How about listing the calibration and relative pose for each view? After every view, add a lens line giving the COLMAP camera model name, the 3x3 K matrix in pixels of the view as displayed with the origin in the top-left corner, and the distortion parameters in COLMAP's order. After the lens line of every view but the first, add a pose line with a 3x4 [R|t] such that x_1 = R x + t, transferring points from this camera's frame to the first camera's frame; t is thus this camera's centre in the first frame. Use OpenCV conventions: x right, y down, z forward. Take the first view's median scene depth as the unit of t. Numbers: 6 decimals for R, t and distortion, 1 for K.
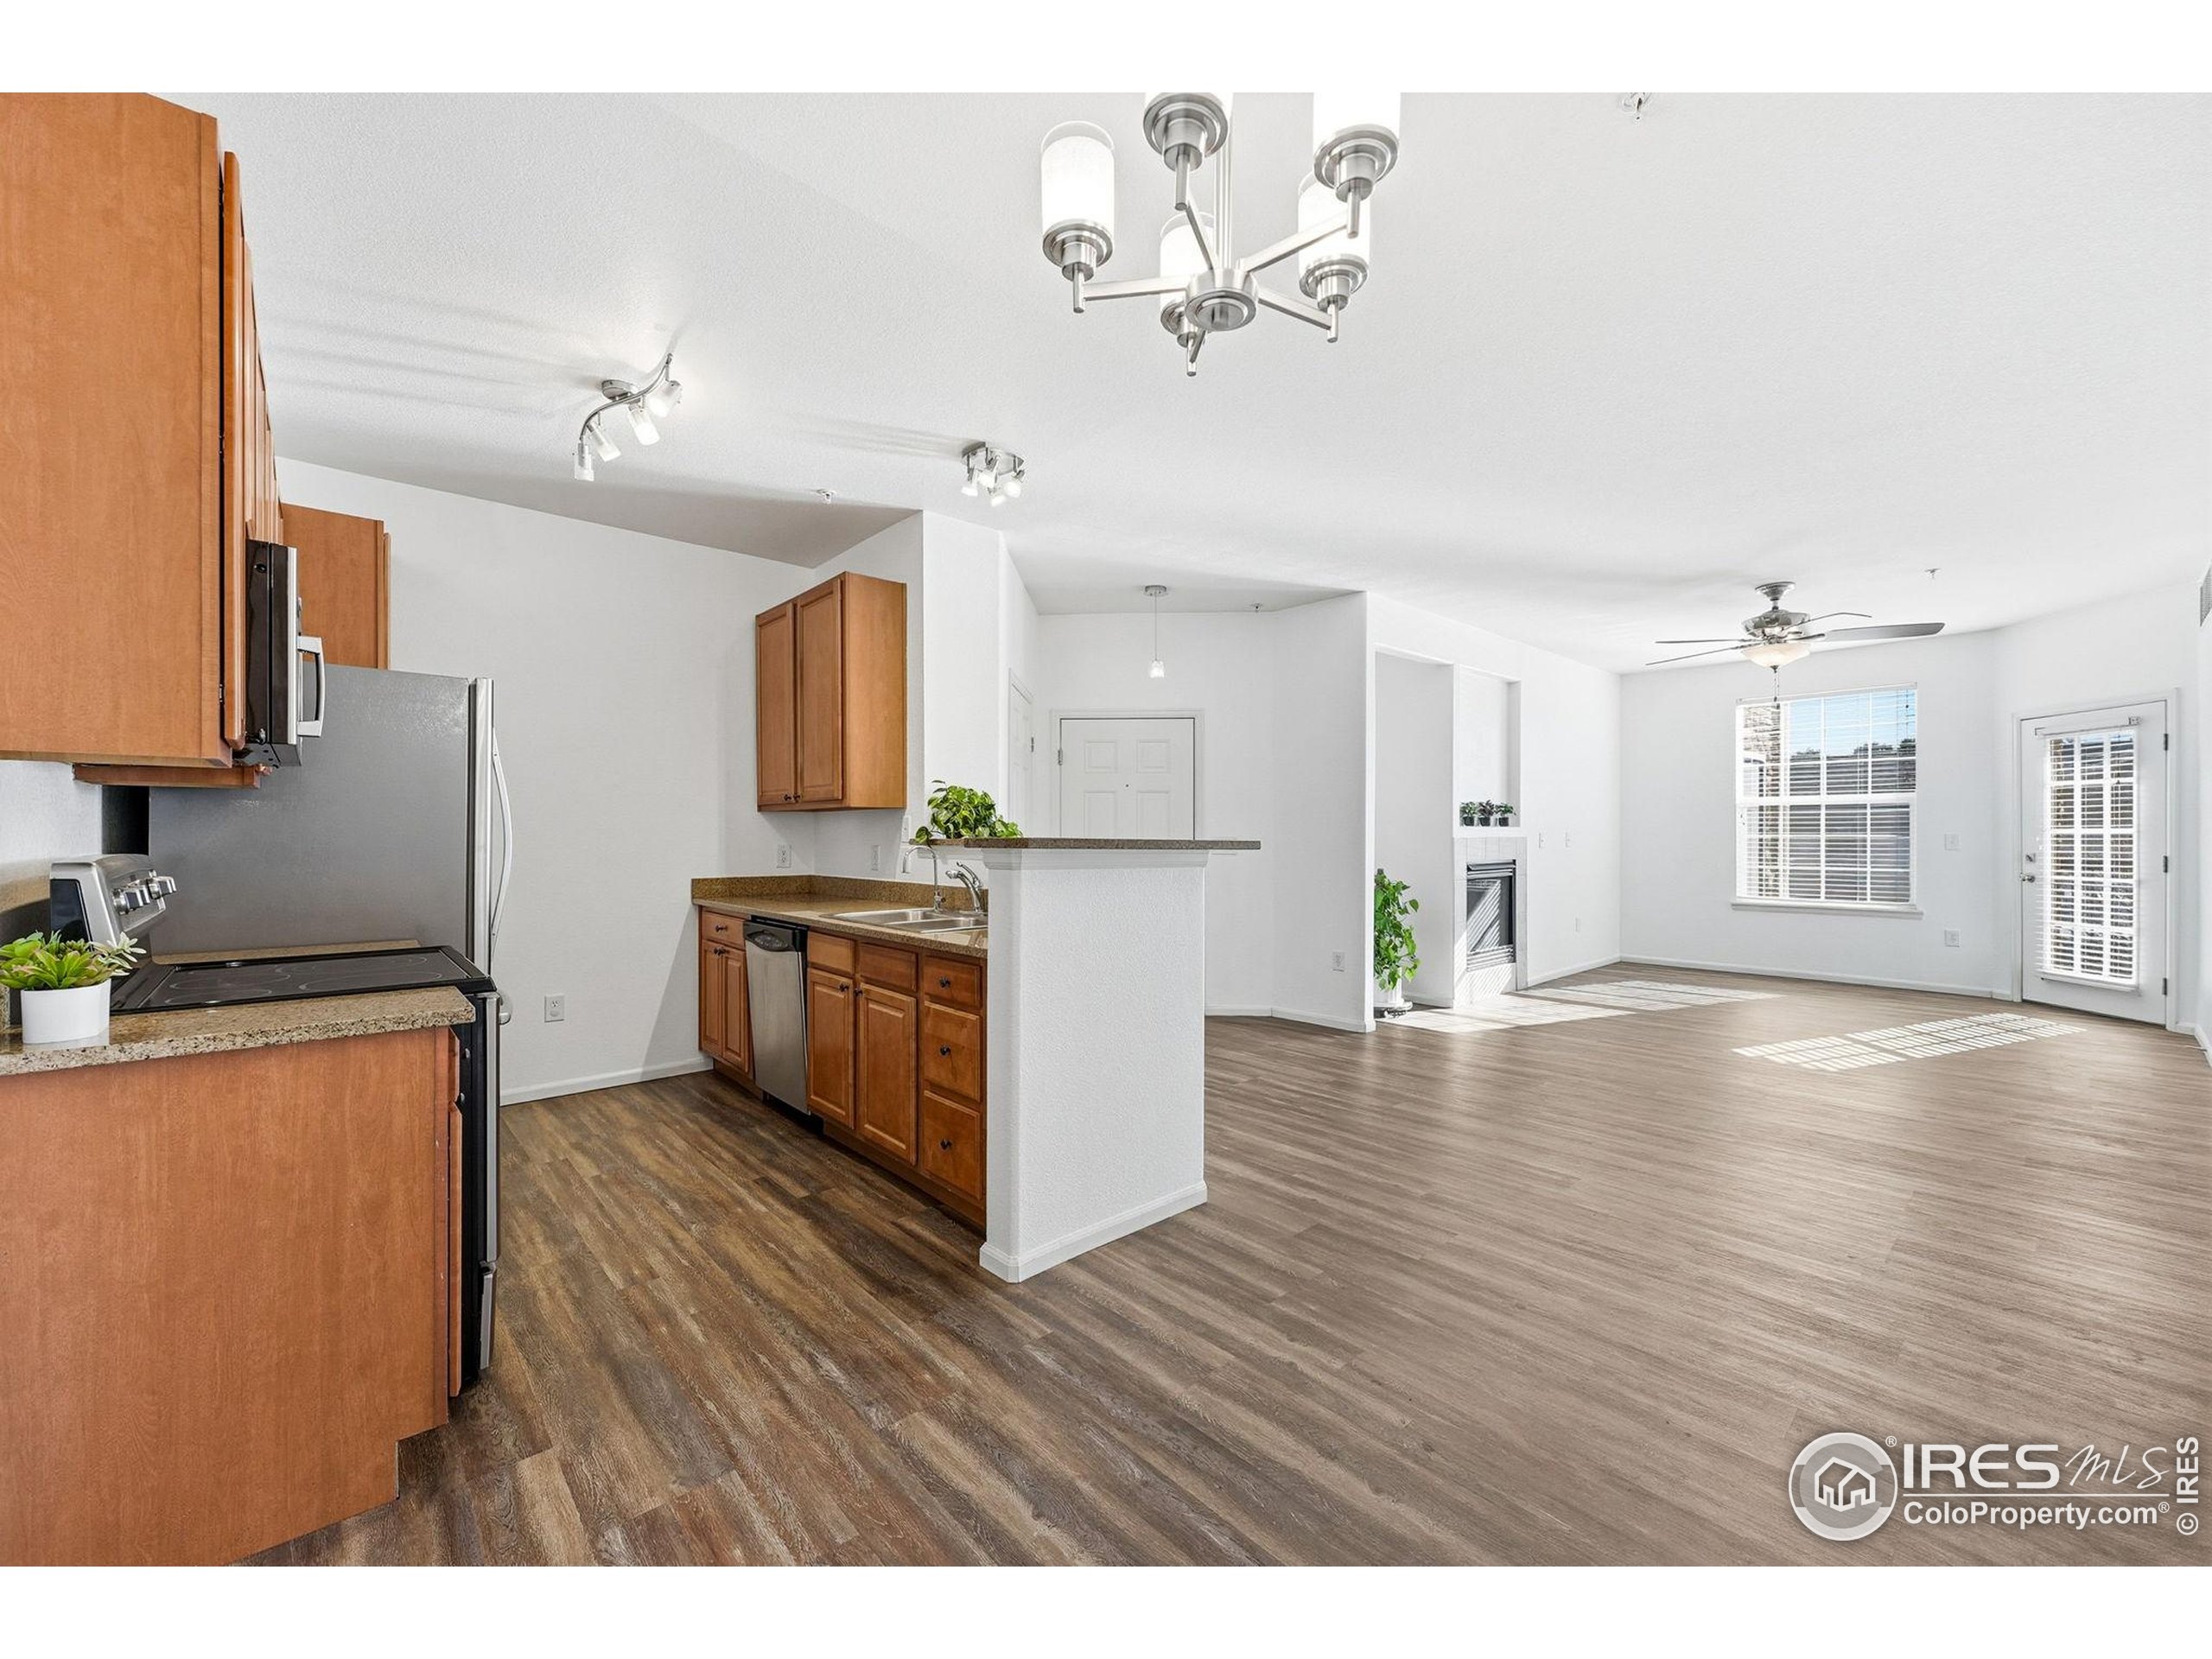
lens RADIAL K [[881.7, 0, 1111.2], [0, 881.7, 838.3], [0, 0, 1]] dist [0.004972, -0.000644]
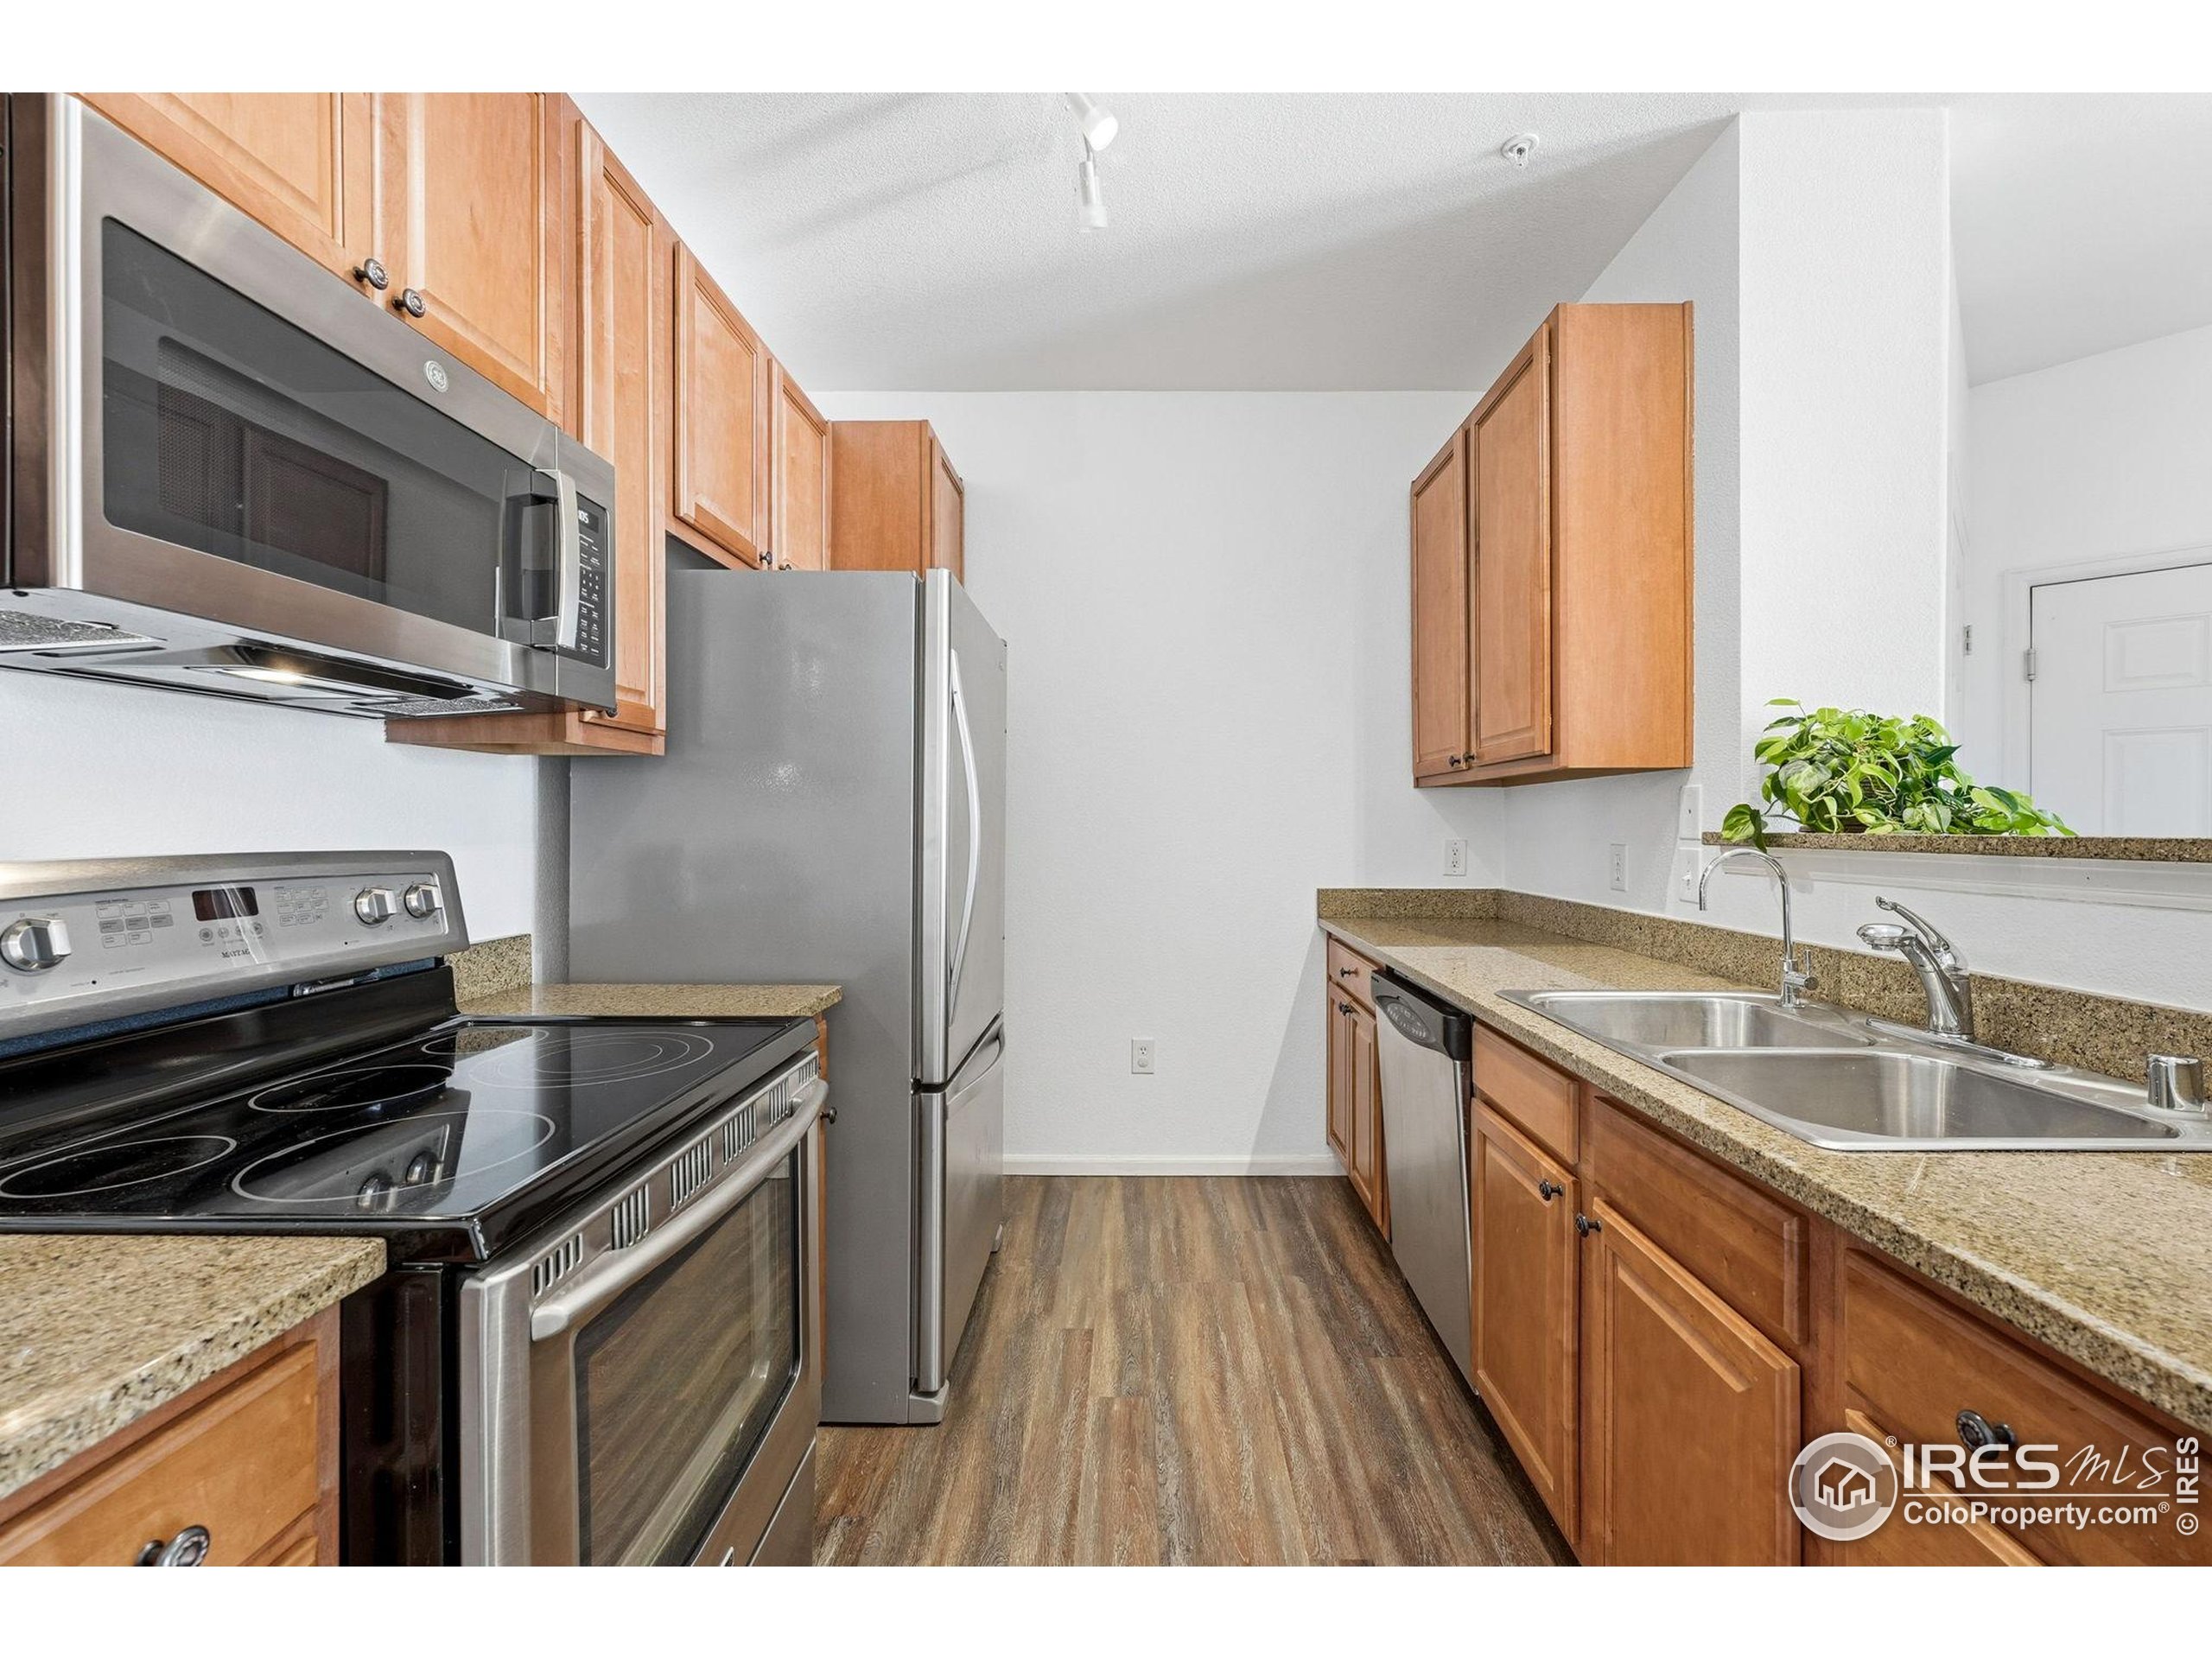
lens RADIAL K [[896.5, 0, 1129.9], [0, 896.5, 826.8], [0, 0, 1]] dist [0.000119, 0.000588]
pose [[0.737442, 0.003177, -0.675403, -0.123771], [-0.004822, 0.999988, -0.000561, -0.000498], [0.675393, 0.003671, 0.737449, 0.417357]]
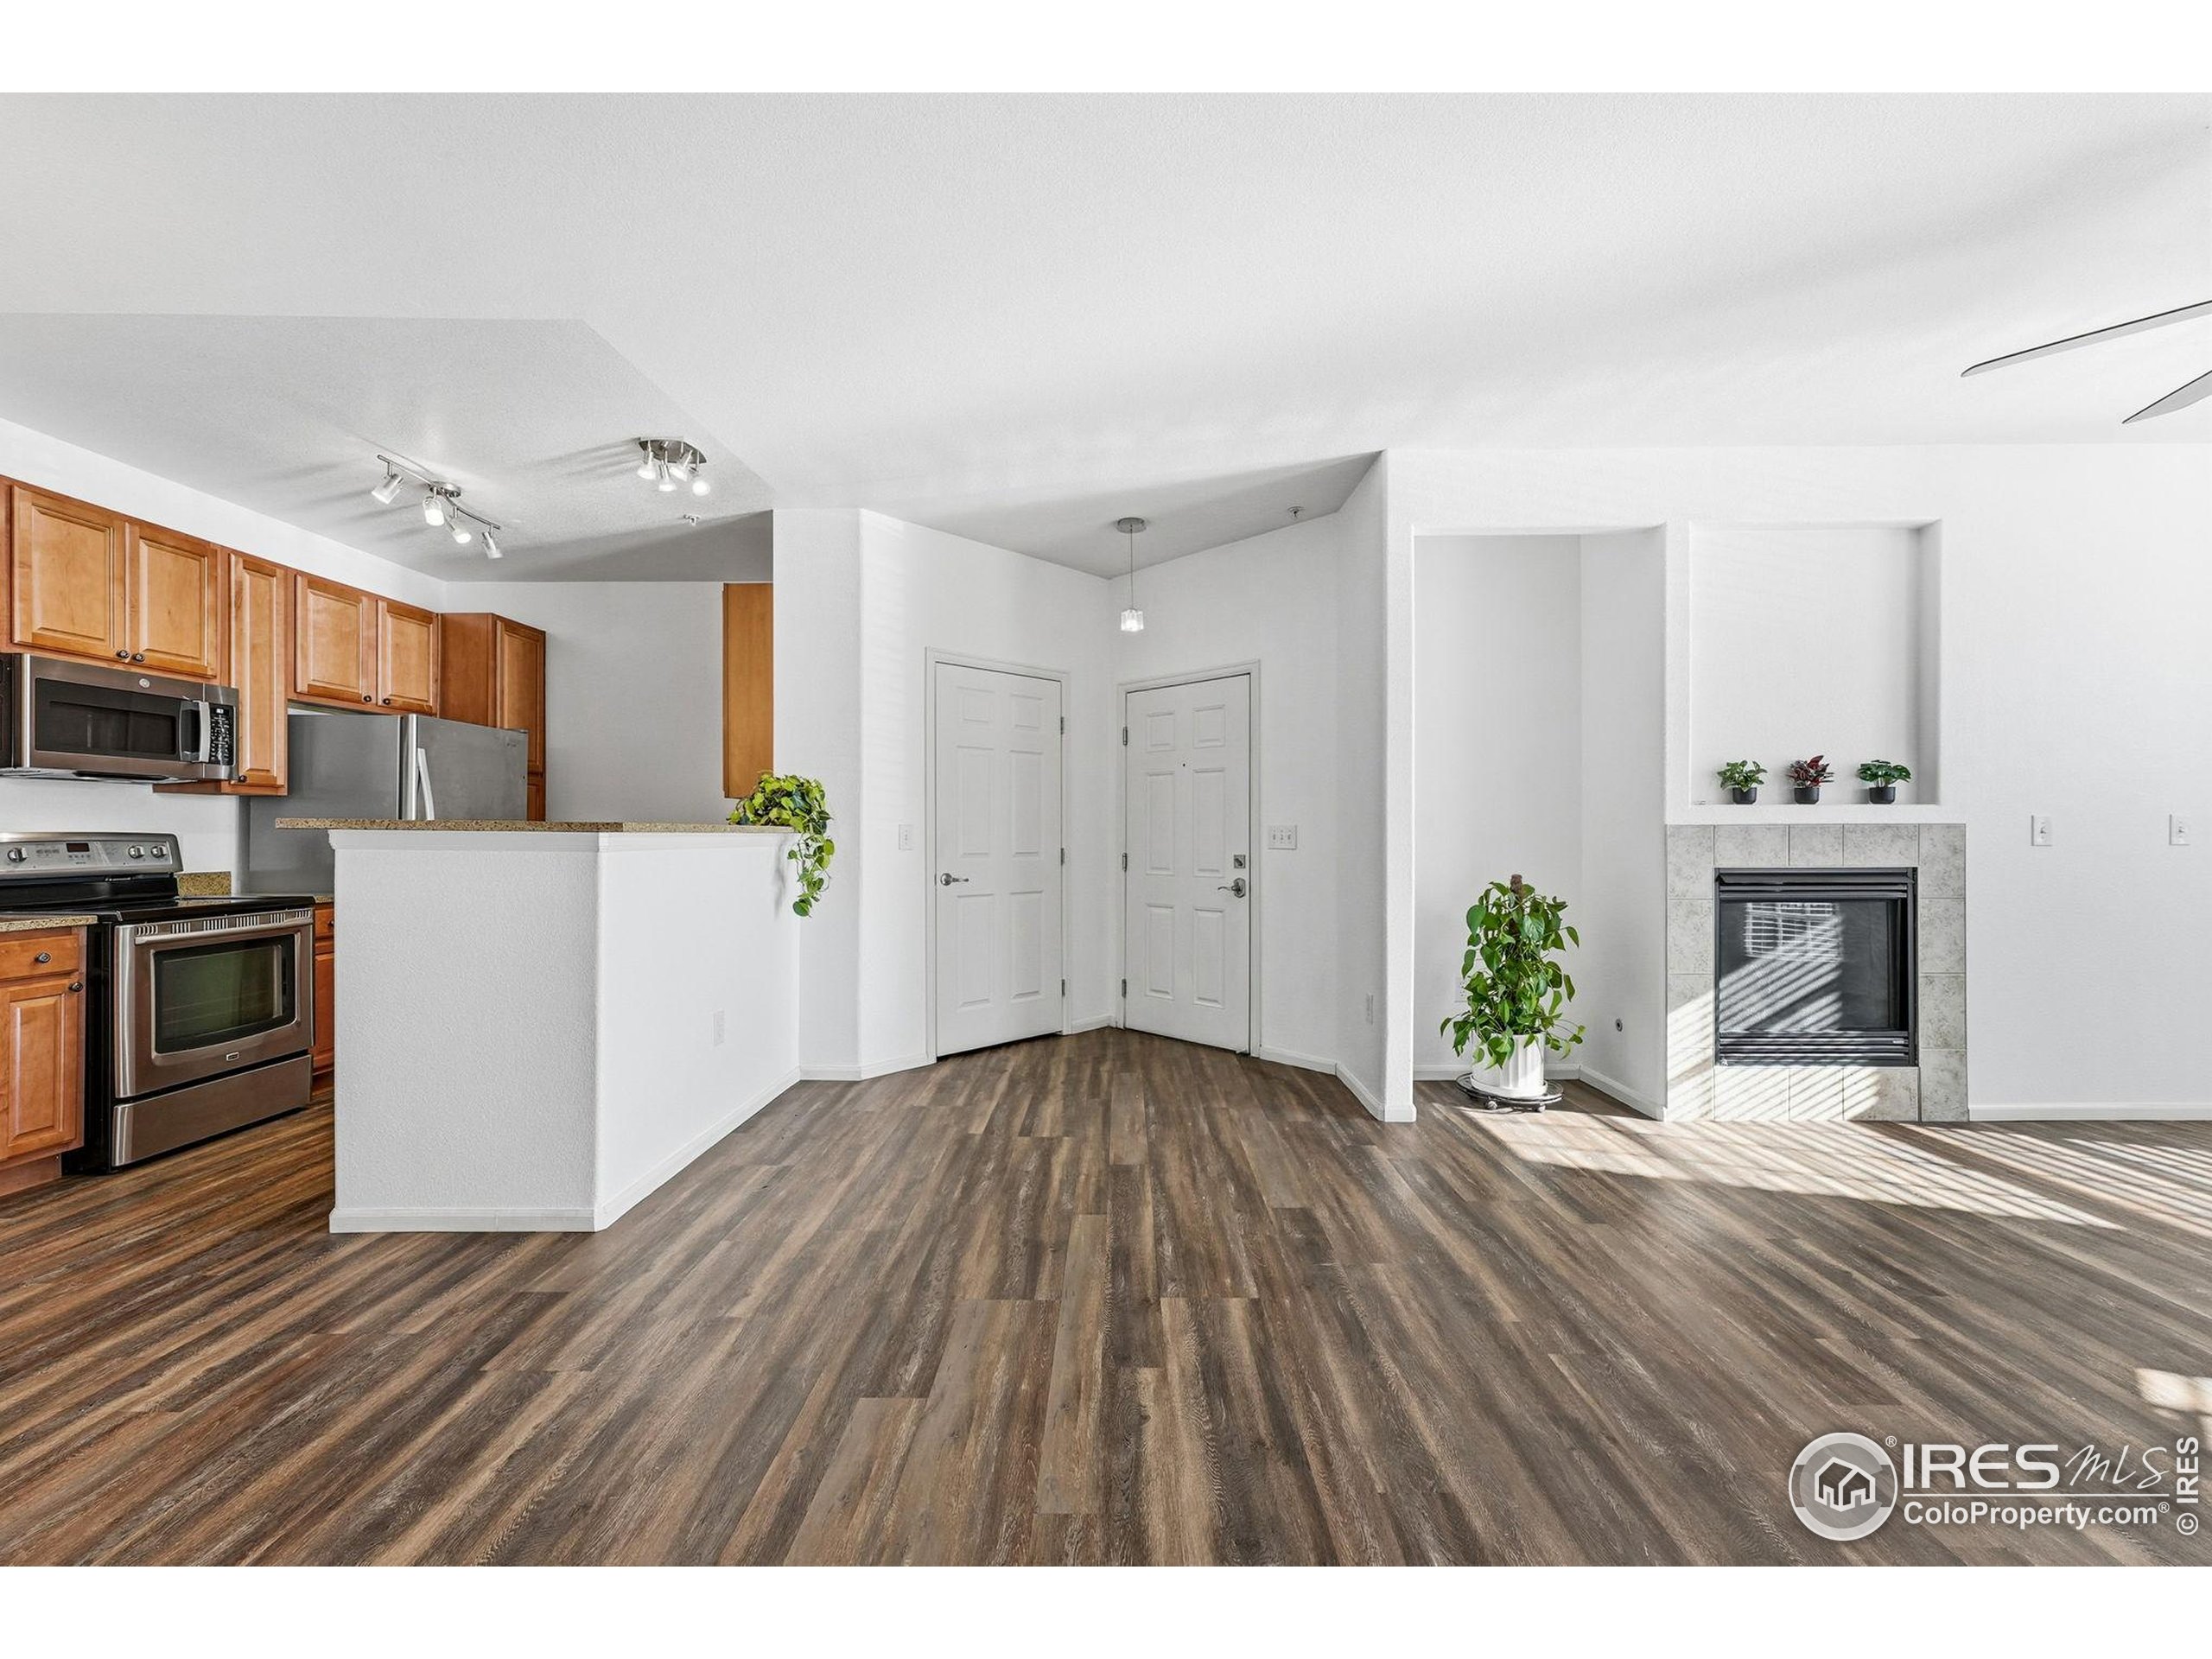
lens RADIAL K [[896.5, 0, 1111.5], [0, 896.5, 830.7], [0, 0, 1]] dist [0.000119, 0.000588]
pose [[0.735251, -0.003945, -0.677783, 0.742303], [-0.001913, 0.999967, -0.007895, 0.011880], [0.677792, 0.007101, 0.735219, 0.467895]]
